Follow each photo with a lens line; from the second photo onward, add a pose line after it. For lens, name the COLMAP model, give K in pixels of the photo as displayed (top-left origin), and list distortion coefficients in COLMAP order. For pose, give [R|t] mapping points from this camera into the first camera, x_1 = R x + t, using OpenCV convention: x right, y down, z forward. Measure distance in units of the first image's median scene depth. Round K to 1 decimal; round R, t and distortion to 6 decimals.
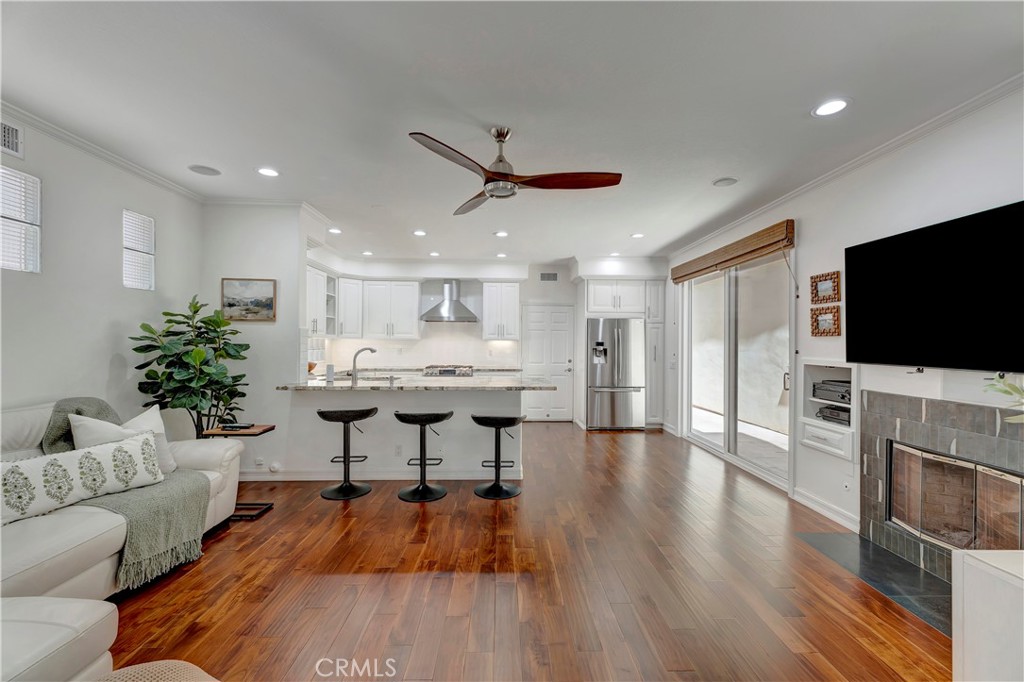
lens RADIAL K [[430.0, 0, 514.7], [0, 430.0, 340.9], [0, 0, 1]] dist [-0.003151, 0.004361]
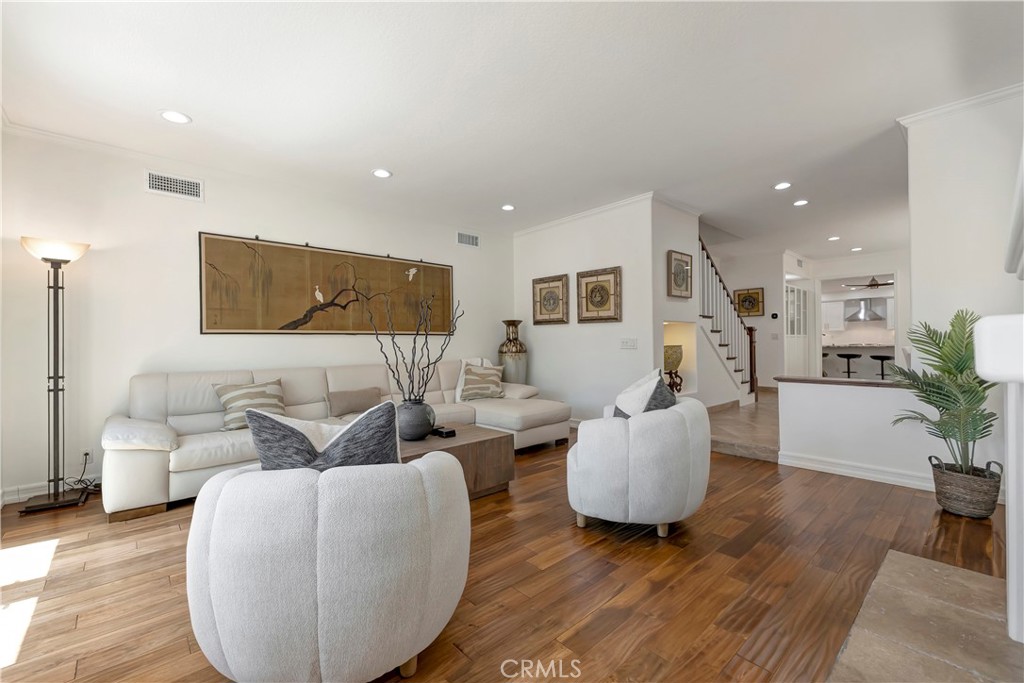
lens RADIAL K [[430.0, 0, 512.8], [0, 430.0, 341.0], [0, 0, 1]] dist [-0.003151, 0.004361]
pose [[0.646945, -0.016012, -0.762368, 0.425905], [0.016732, 0.999837, -0.006801, 0.044046], [0.762353, -0.008356, 0.647108, -2.074524]]
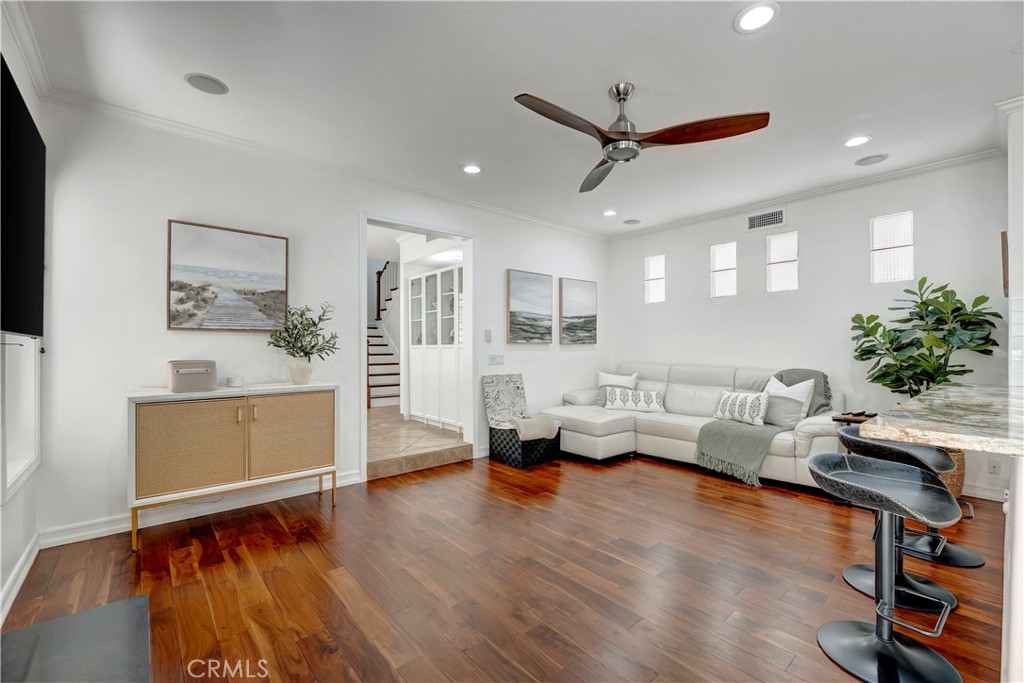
lens RADIAL K [[430.0, 0, 503.4], [0, 430.0, 340.6], [0, 0, 1]] dist [-0.003151, 0.004361]
pose [[-0.781984, -0.017608, -0.623049, 0.414363], [-0.002701, 0.999687, -0.024862, 0.042024], [0.623292, -0.017759, -0.781787, 0.866608]]
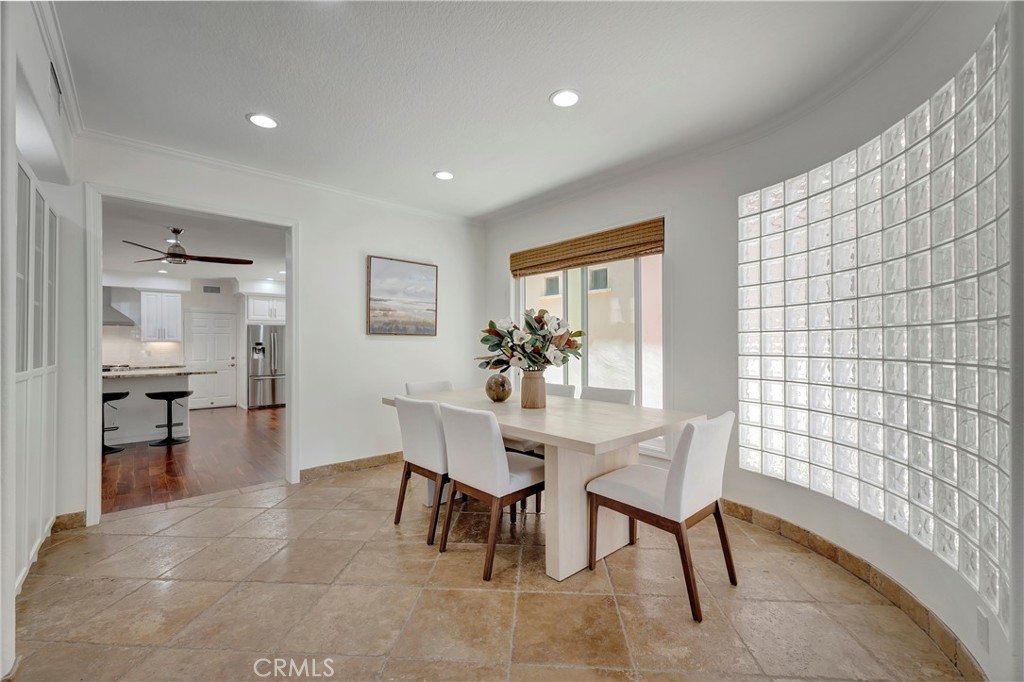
lens RADIAL K [[430.0, 0, 519.5], [0, 430.0, 341.5], [0, 0, 1]] dist [-0.003151, 0.004361]
pose [[0.769009, -0.008195, 0.639185, -0.046133], [0.006802, 0.999966, 0.004637, -0.001851], [-0.639202, 0.000781, 0.769039, -0.755638]]
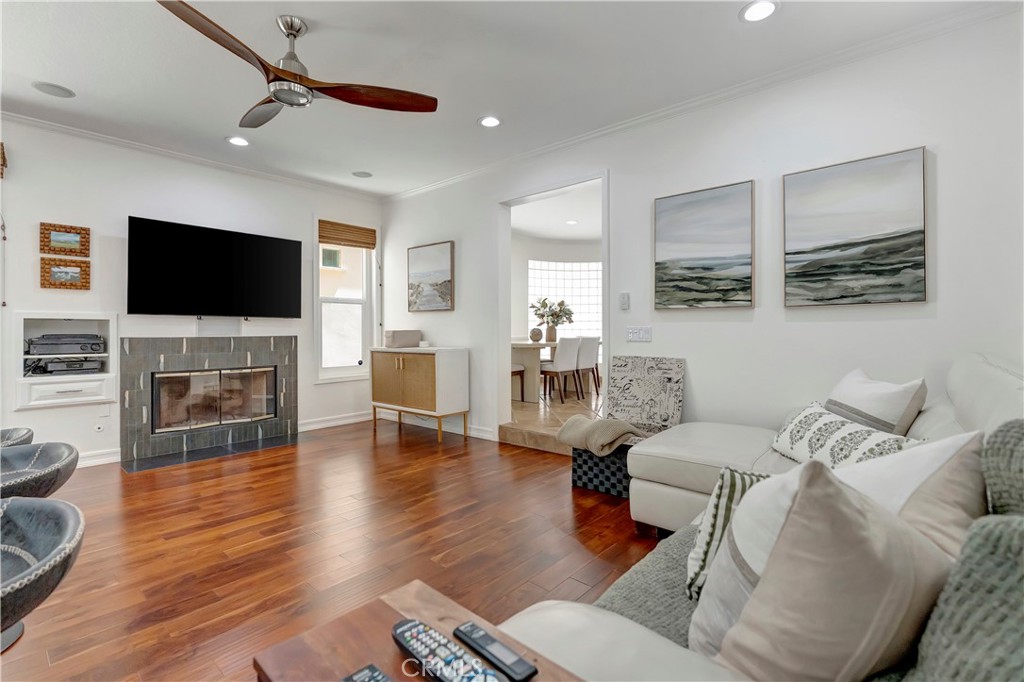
lens RADIAL K [[467.7, 0, 513.7], [0, 467.7, 332.4], [0, 0, 1]] dist [-0.007749, -0.001113]
pose [[-0.737006, -0.009404, 0.675820, -0.533711], [-0.006582, 0.999956, 0.006736, 0.052995], [-0.675854, 0.000517, -0.737036, 0.769396]]
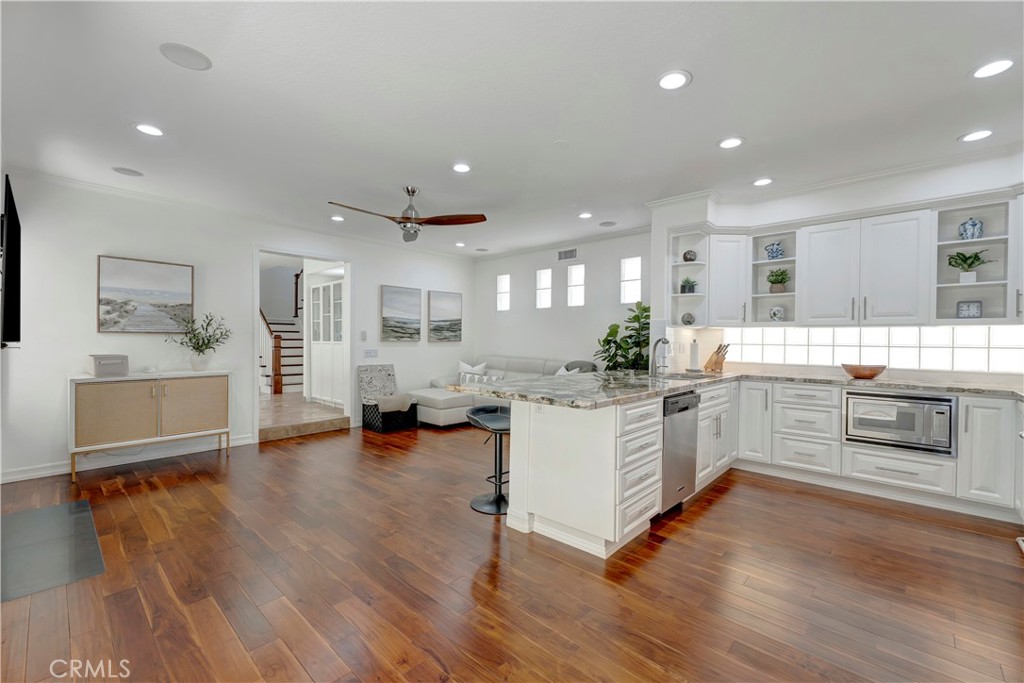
lens RADIAL K [[430.0, 0, 513.6], [0, 430.0, 337.3], [0, 0, 1]] dist [-0.003151, 0.004361]
pose [[-0.694223, -0.016906, -0.719562, 0.448552], [-0.007961, 0.999843, -0.015811, 0.029521], [0.719716, -0.005248, -0.694249, 1.295160]]
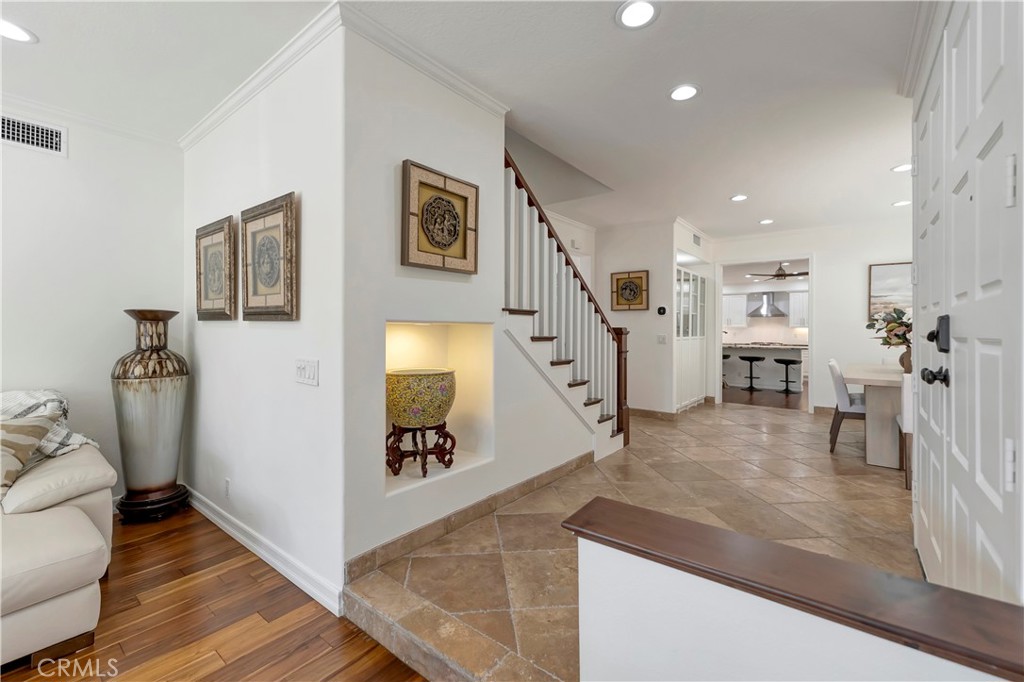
lens RADIAL K [[430.0, 0, 511.6], [0, 430.0, 328.4], [0, 0, 1]] dist [-0.003151, 0.004361]
pose [[0.761583, -0.003029, -0.648061, 0.270221], [0.001509, 0.999995, -0.002900, 0.005207], [0.648066, 0.001231, 0.761583, -1.413711]]
